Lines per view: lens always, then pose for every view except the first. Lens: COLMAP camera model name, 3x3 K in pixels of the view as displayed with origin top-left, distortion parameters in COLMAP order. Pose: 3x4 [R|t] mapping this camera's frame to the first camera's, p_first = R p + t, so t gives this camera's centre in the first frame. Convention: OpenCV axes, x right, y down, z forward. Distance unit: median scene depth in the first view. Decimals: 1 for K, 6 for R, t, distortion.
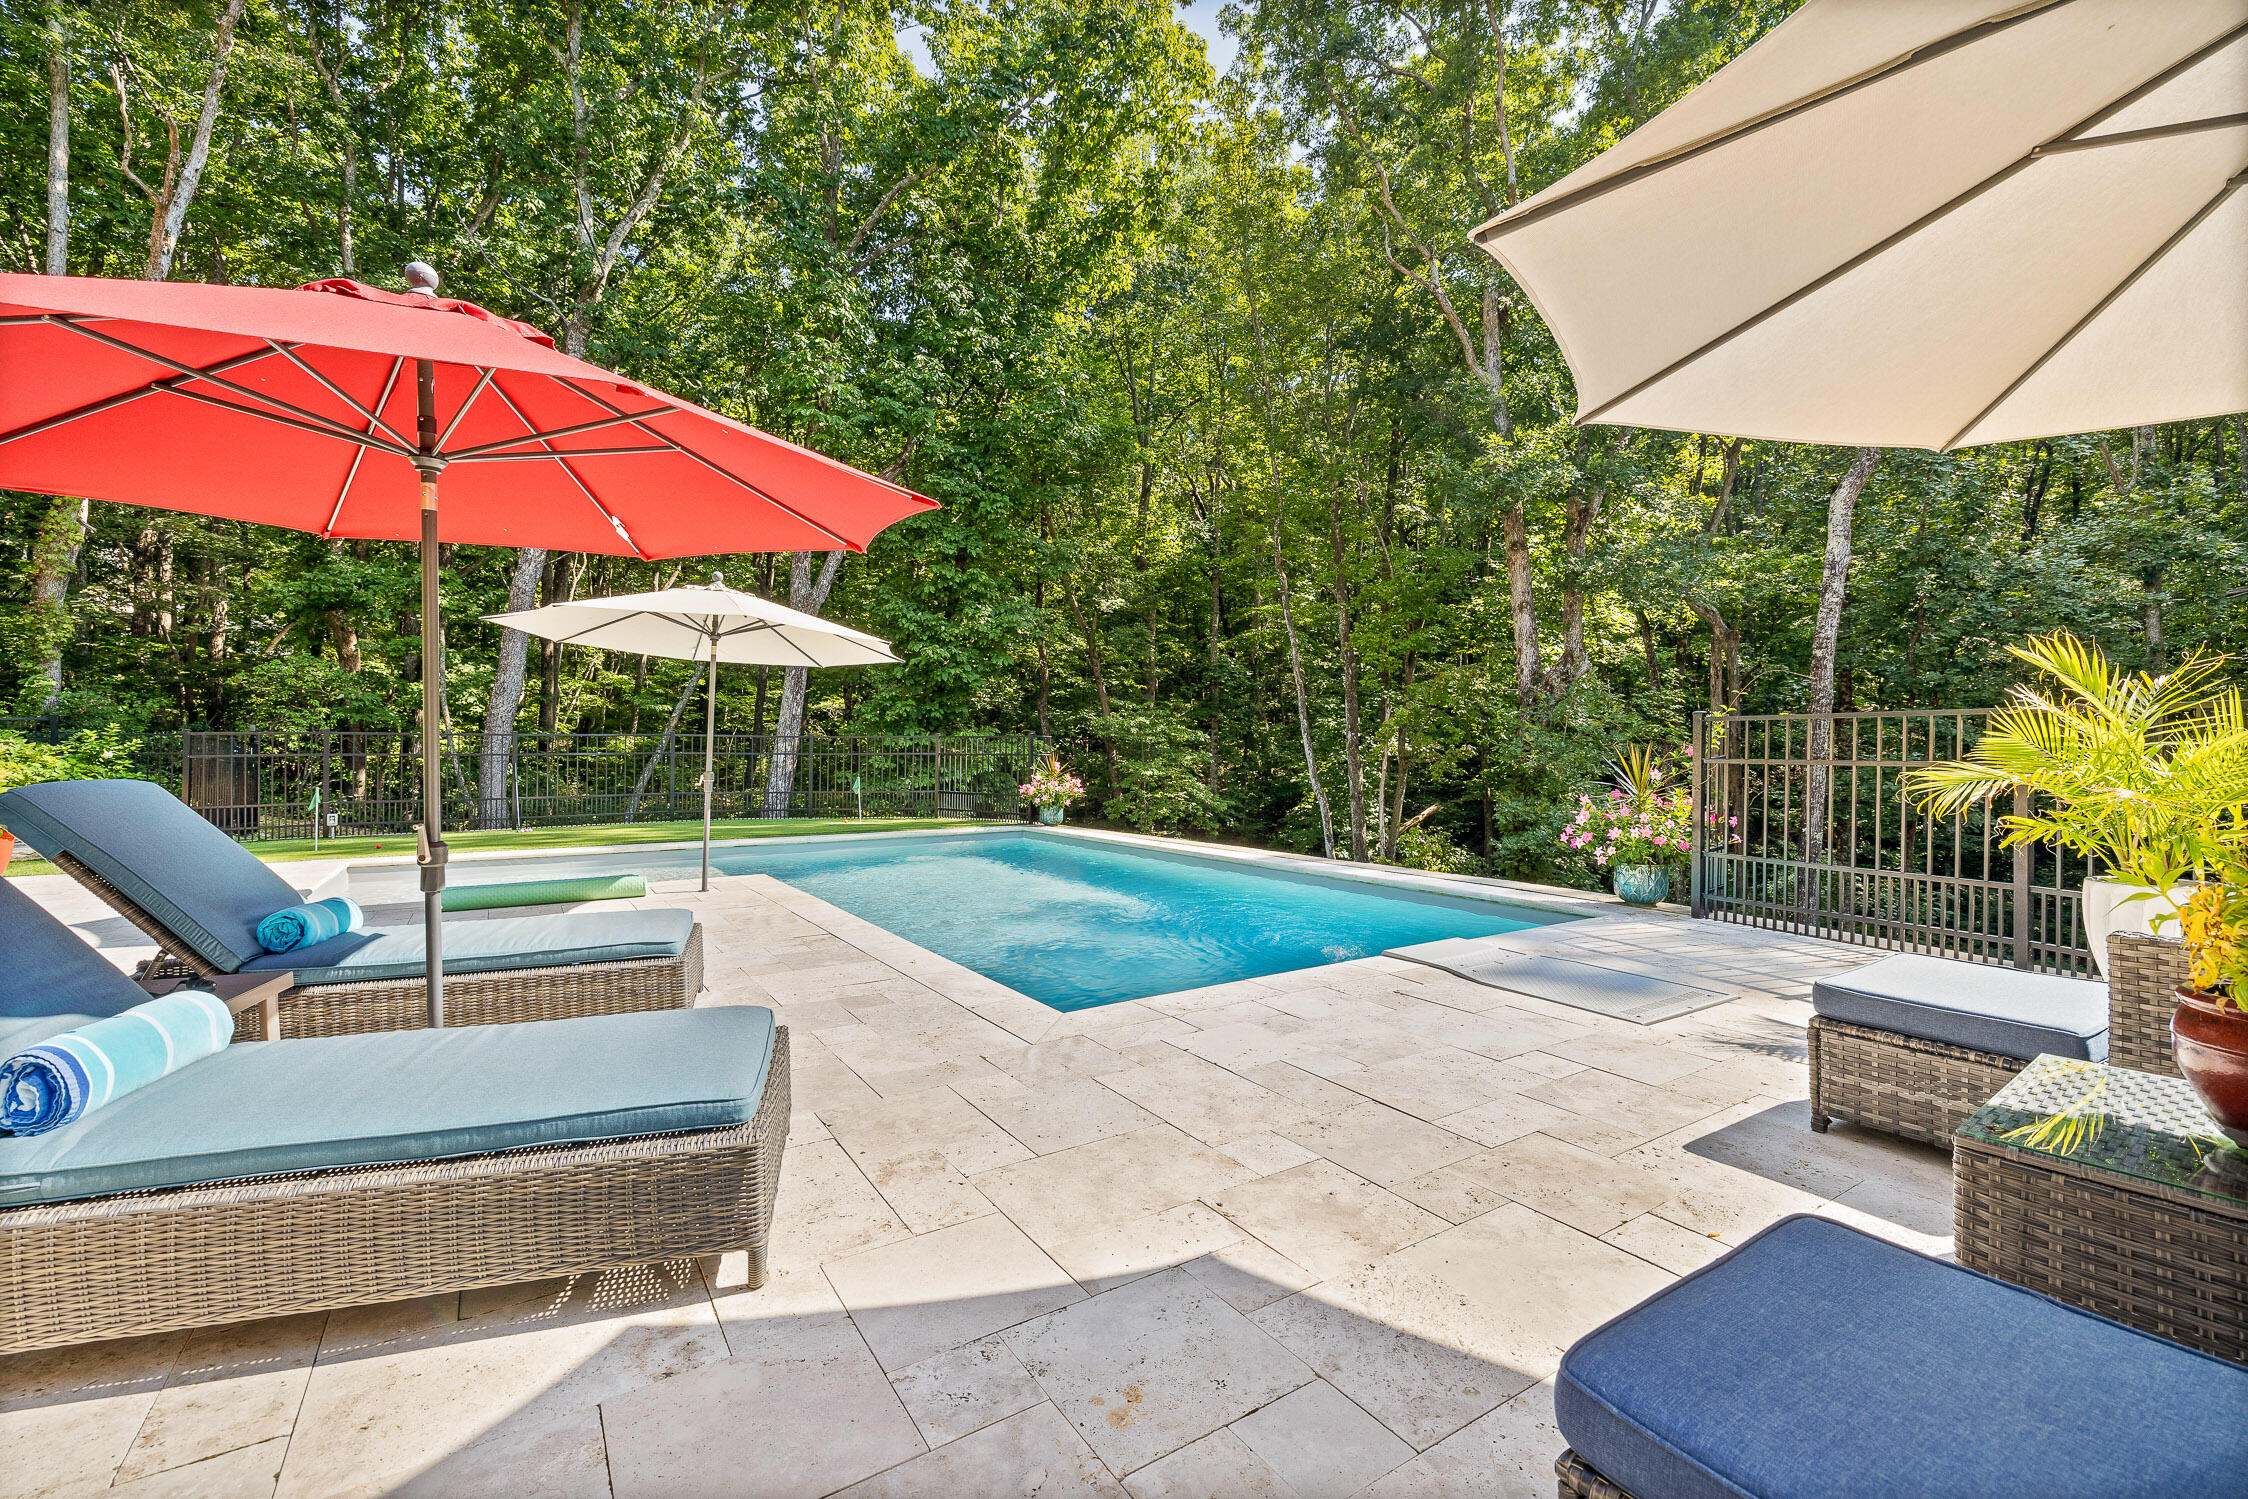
lens RADIAL K [[950.4, 0, 1124.0], [0, 950.4, 749.5], [0, 0, 1]] dist [-0.001305, -0.000336]
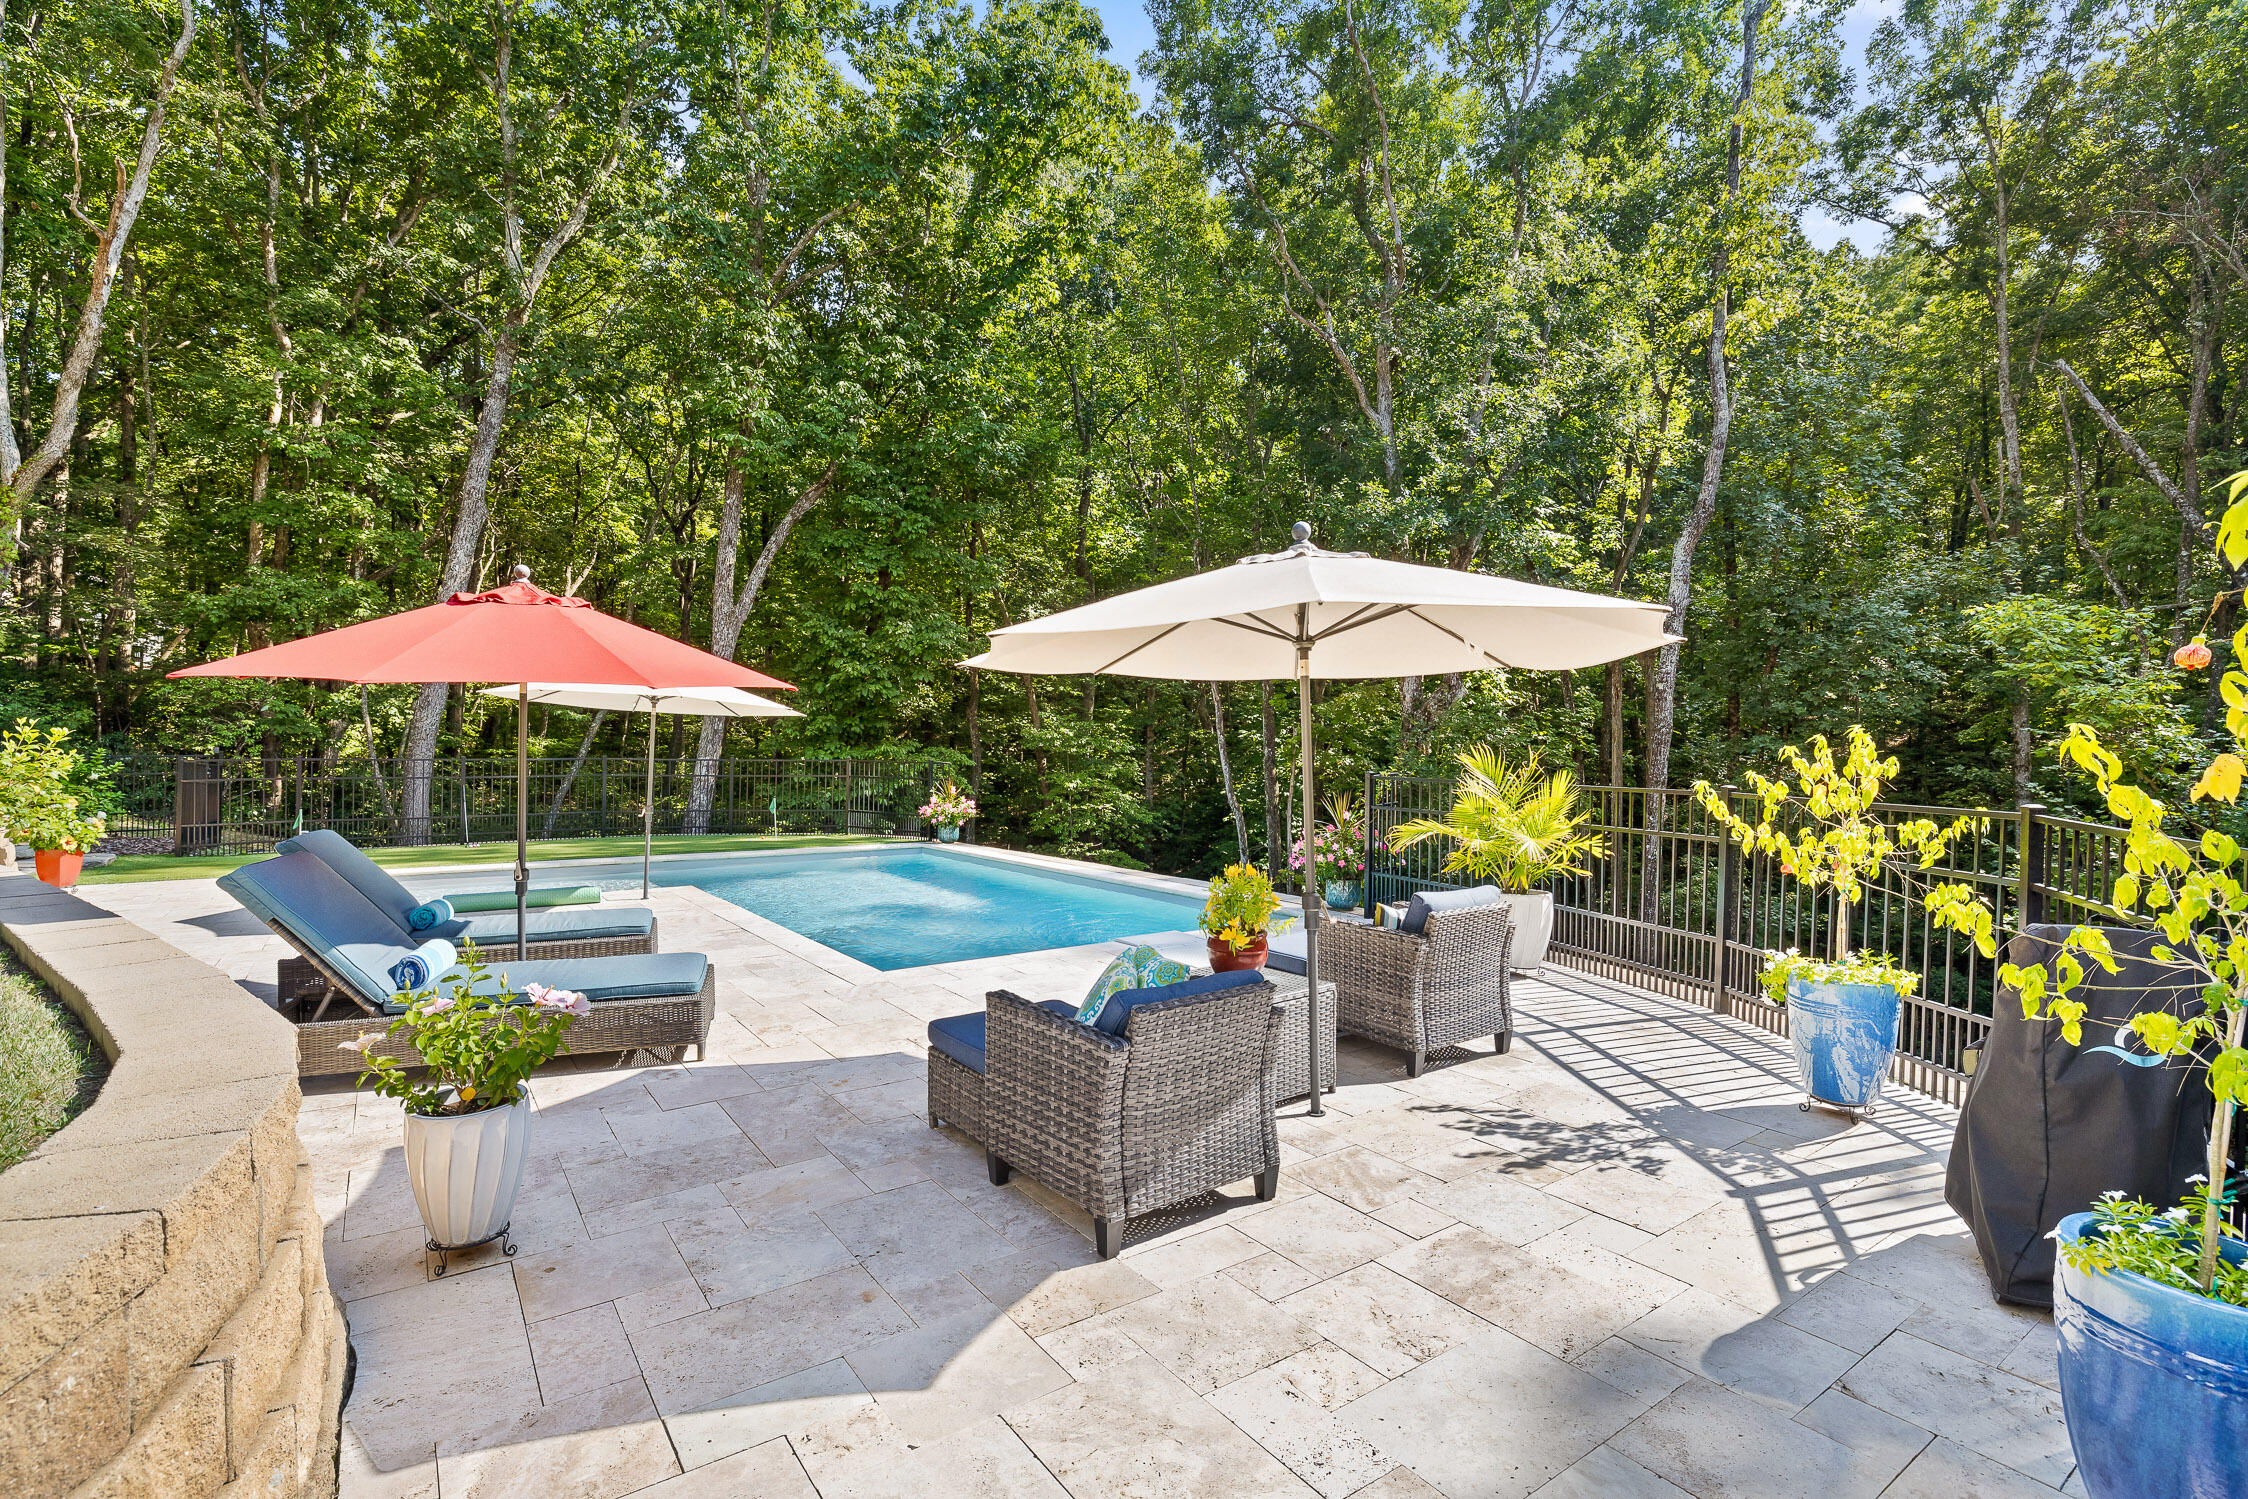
lens RADIAL K [[1041.8, 0, 1124.0], [0, 1041.8, 749.5], [0, 0, 1]] dist [-0.009793, 0.000332]
pose [[0.999141, 0.007546, 0.040739, 0.046046], [-0.007567, 0.999971, 0.000357, -0.018212], [-0.040735, -0.000665, 0.999170, -0.135115]]
